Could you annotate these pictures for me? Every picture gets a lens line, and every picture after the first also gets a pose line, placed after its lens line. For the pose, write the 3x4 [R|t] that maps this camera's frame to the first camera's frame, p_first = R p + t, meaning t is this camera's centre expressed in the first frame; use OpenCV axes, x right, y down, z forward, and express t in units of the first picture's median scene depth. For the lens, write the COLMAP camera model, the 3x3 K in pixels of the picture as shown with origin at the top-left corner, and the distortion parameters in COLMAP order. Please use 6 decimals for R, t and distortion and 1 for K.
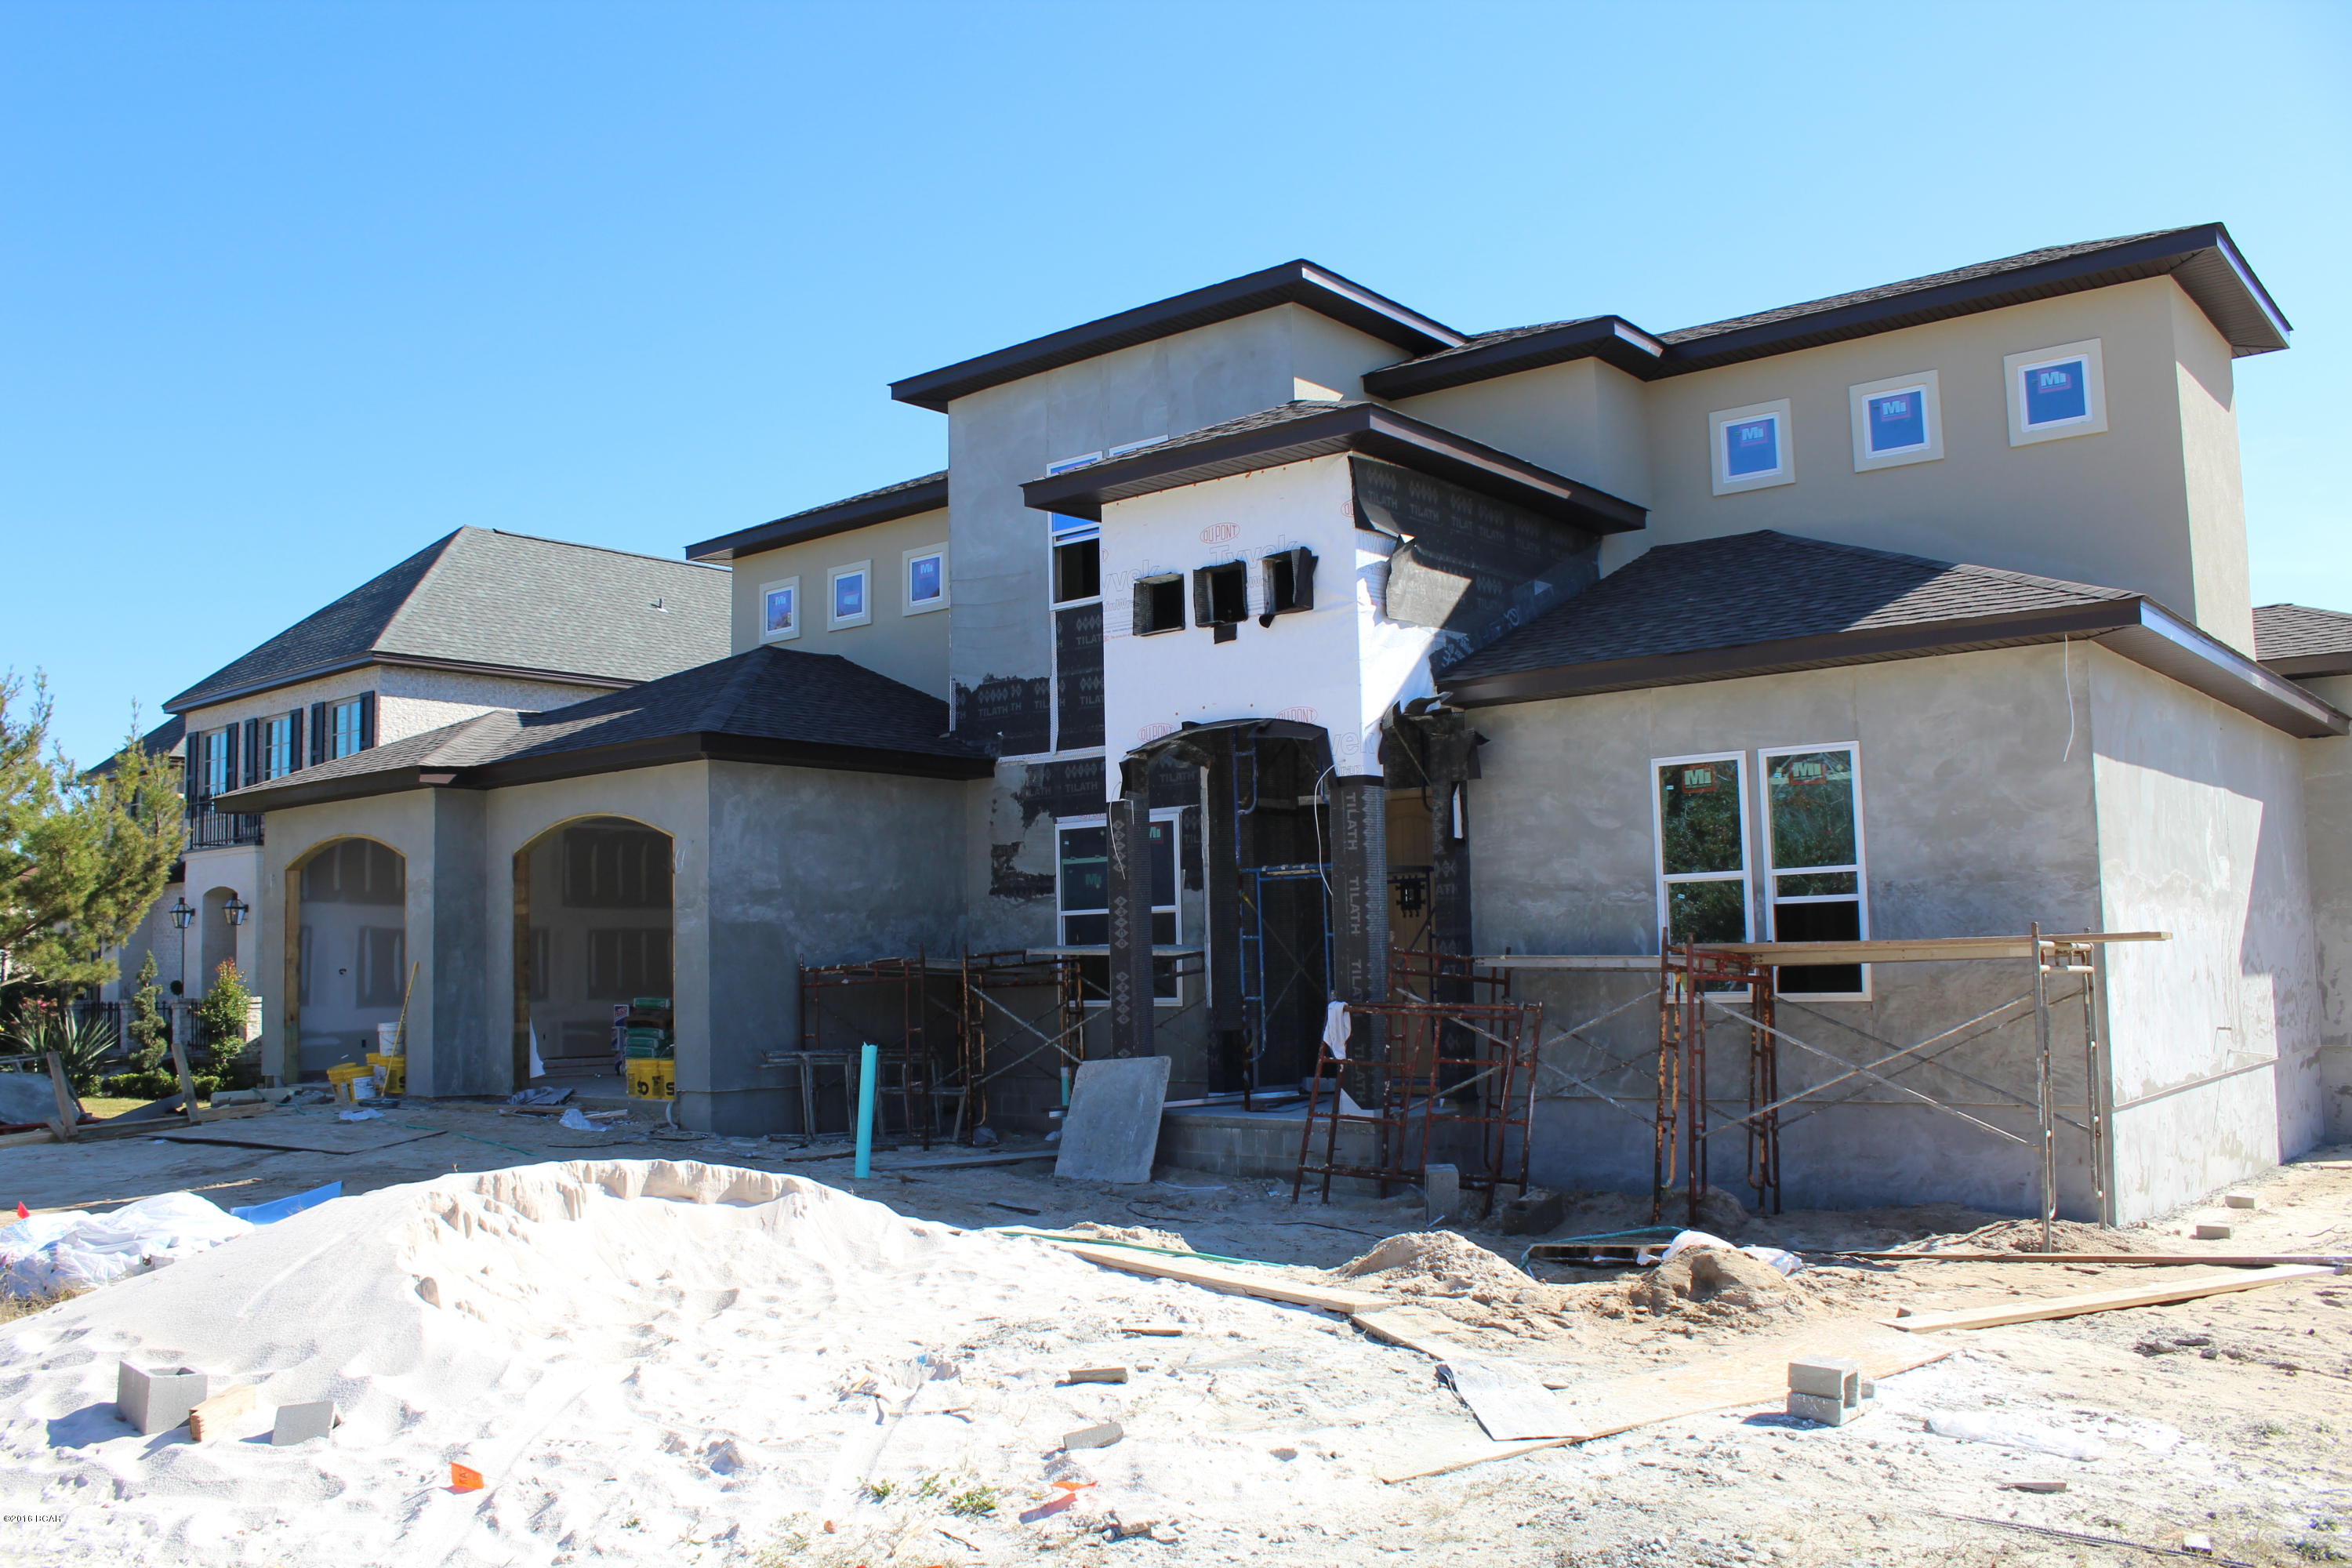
lens RADIAL K [[1977.2, 0, 1169.9], [0, 1977.2, 782.5], [0, 0, 1]] dist [-0.112327, 0.041331]
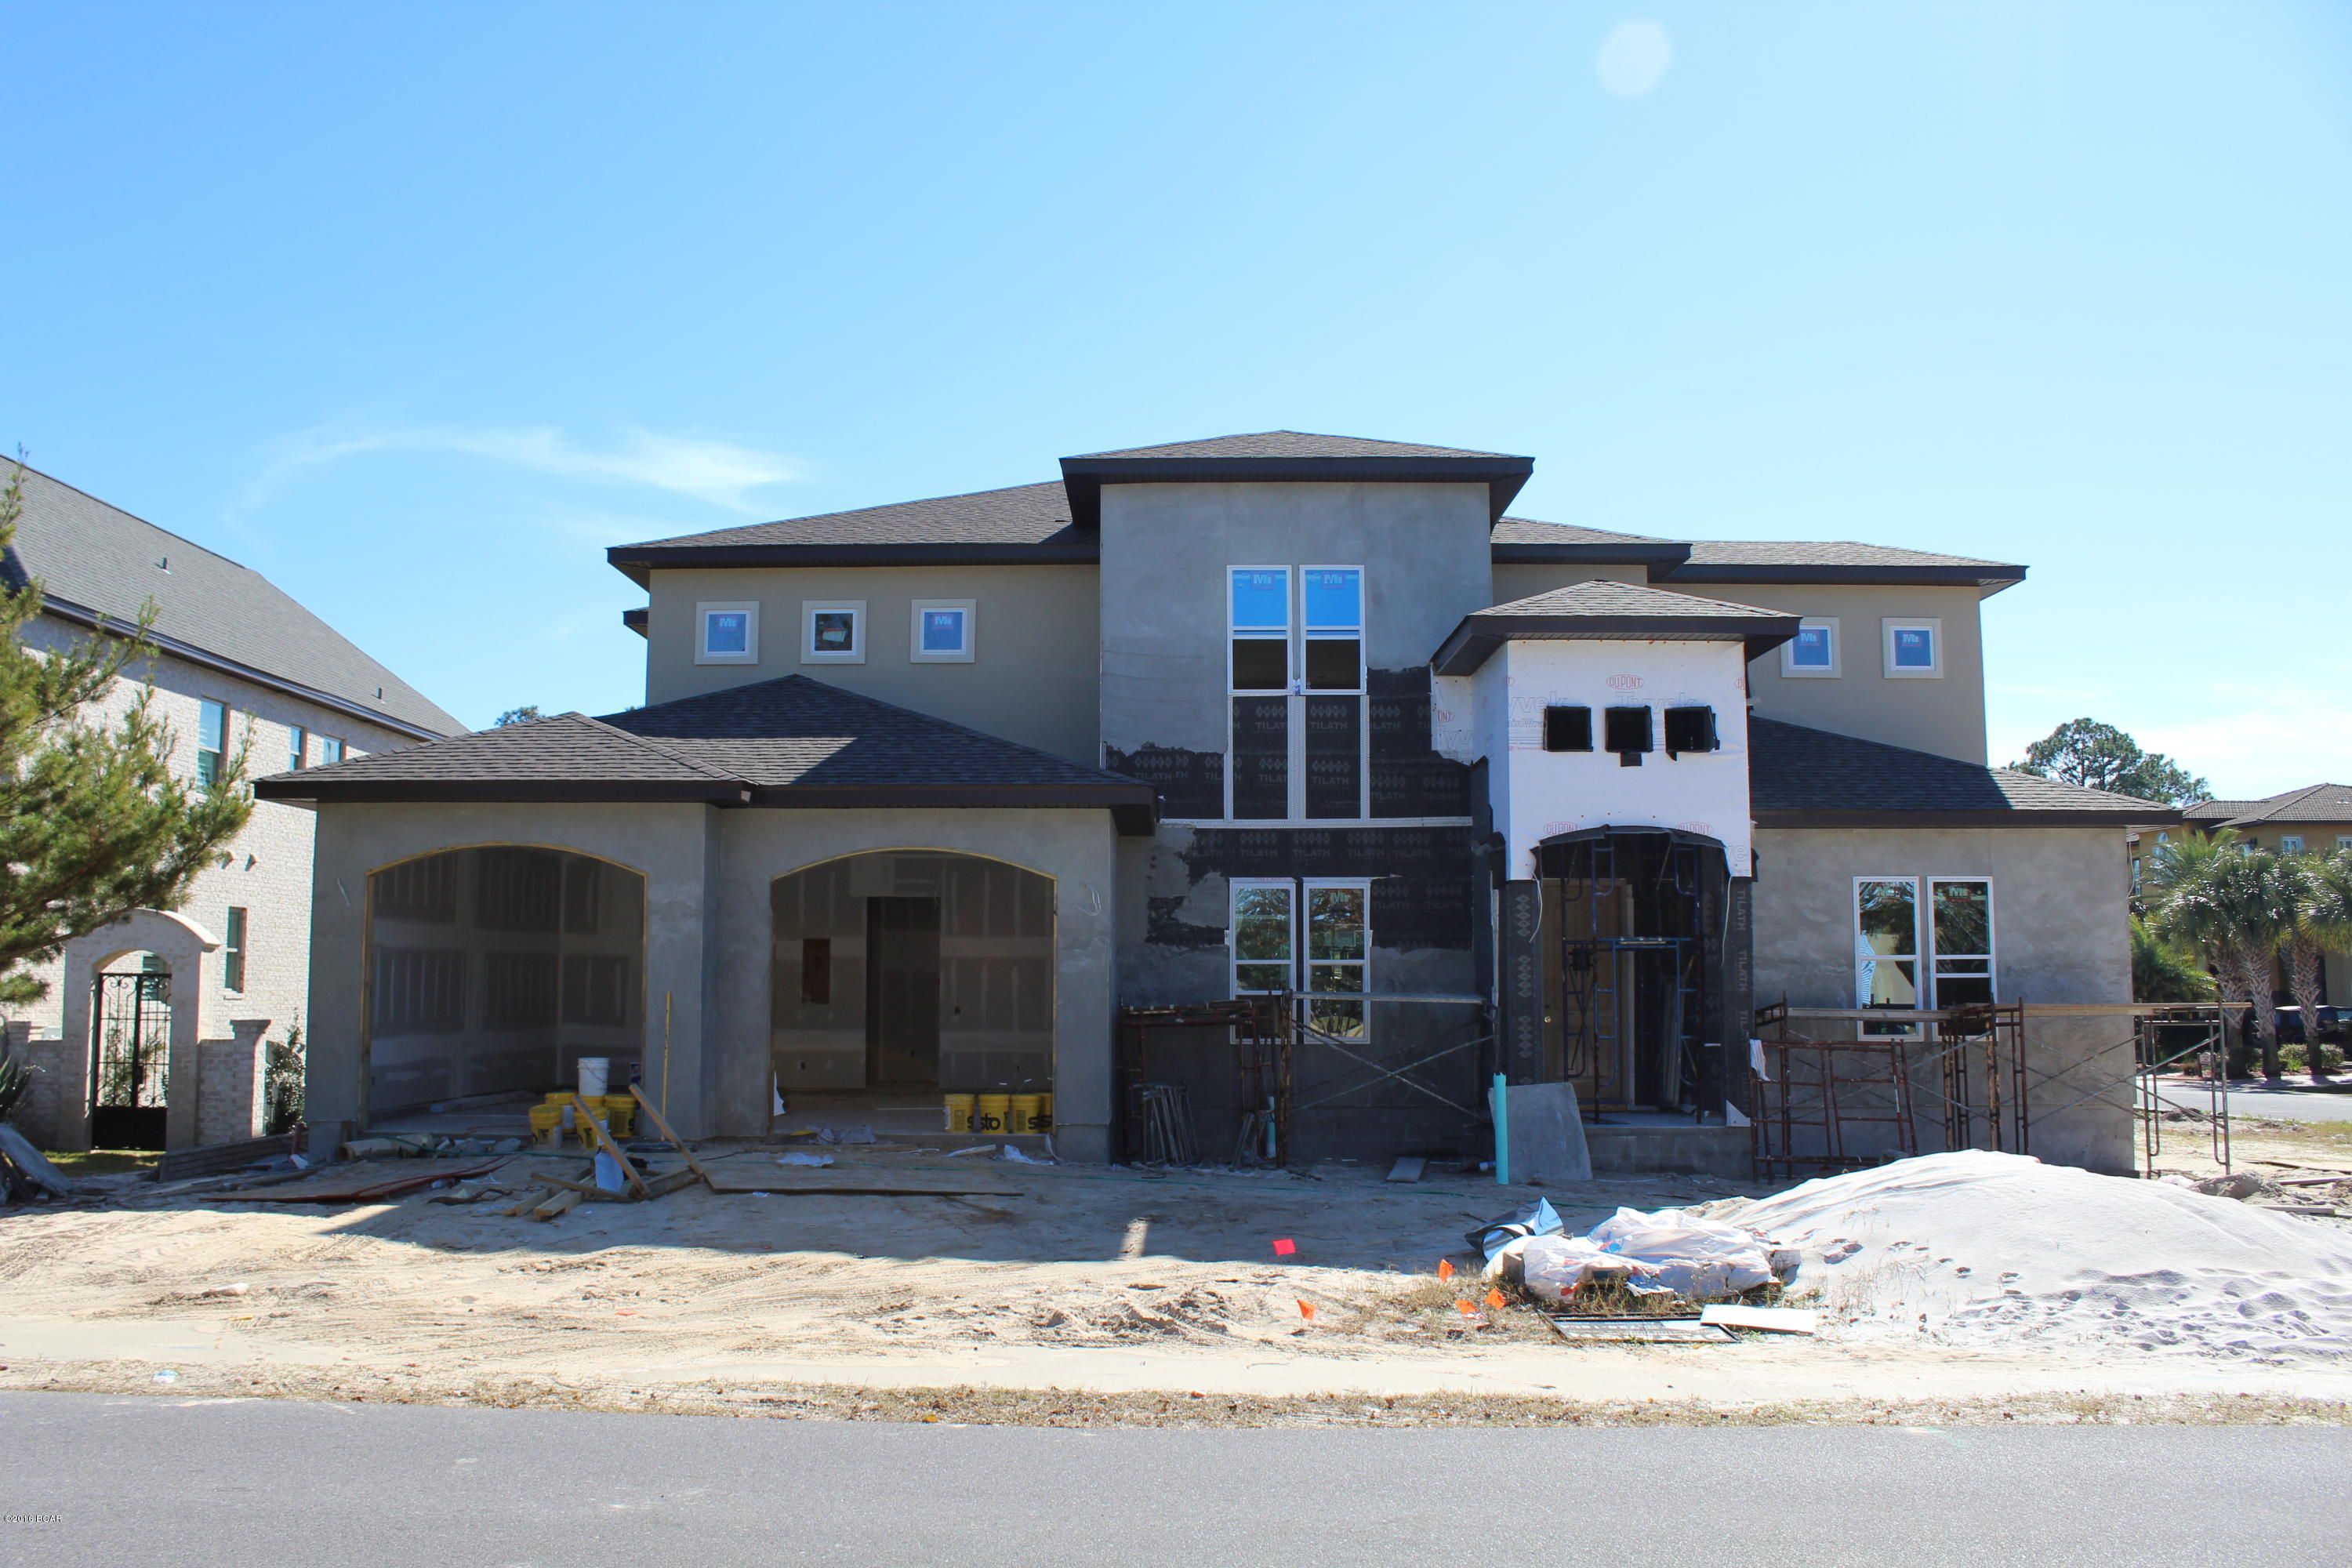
lens RADIAL K [[1977.2, 0, 1176.9], [0, 1977.2, 794.4], [0, 0, 1]] dist [-0.112327, 0.041331]
pose [[0.774334, 0.085896, 0.626920, -1.031345], [-0.076616, 0.996182, -0.041858, 0.025739], [-0.628121, -0.015620, 0.777959, 0.172313]]
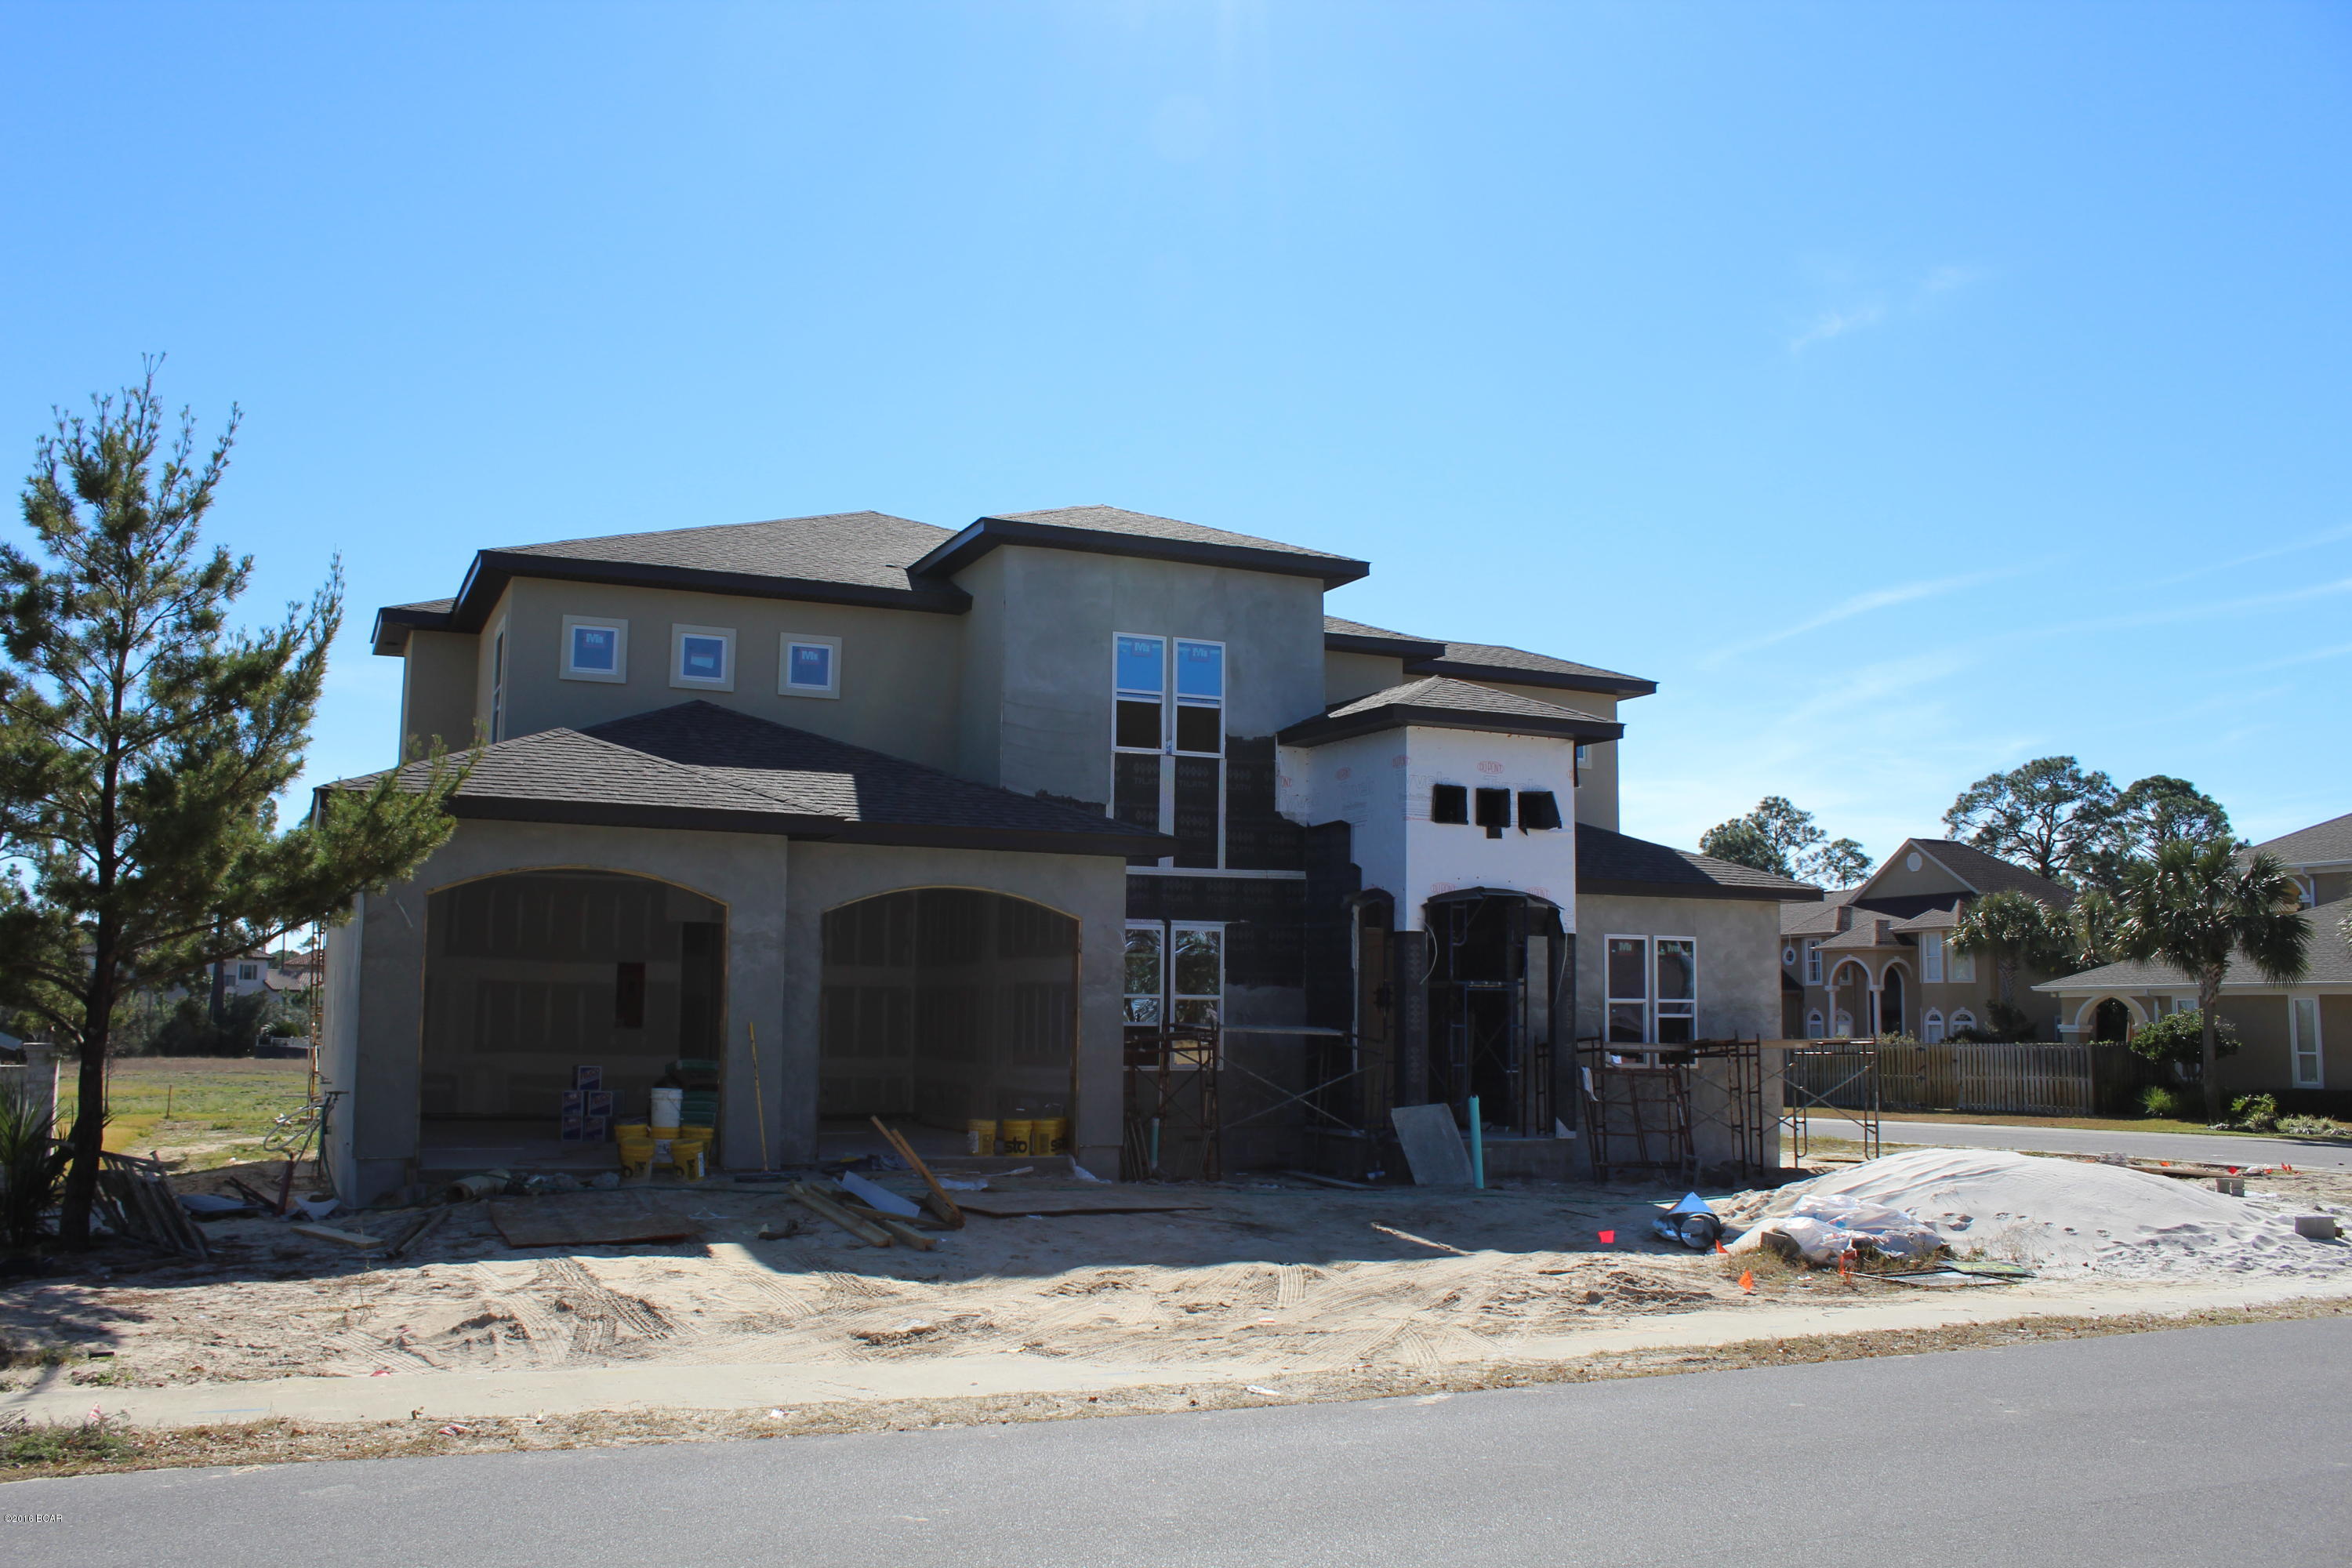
lens RADIAL K [[1977.2, 0, 1162.5], [0, 1977.2, 791.6], [0, 0, 1]] dist [-0.112327, 0.041331]
pose [[0.436683, 0.128500, 0.890391, -1.497801], [-0.104004, 0.990321, -0.091914, 0.064274], [-0.893583, -0.052467, 0.445821, 0.541831]]
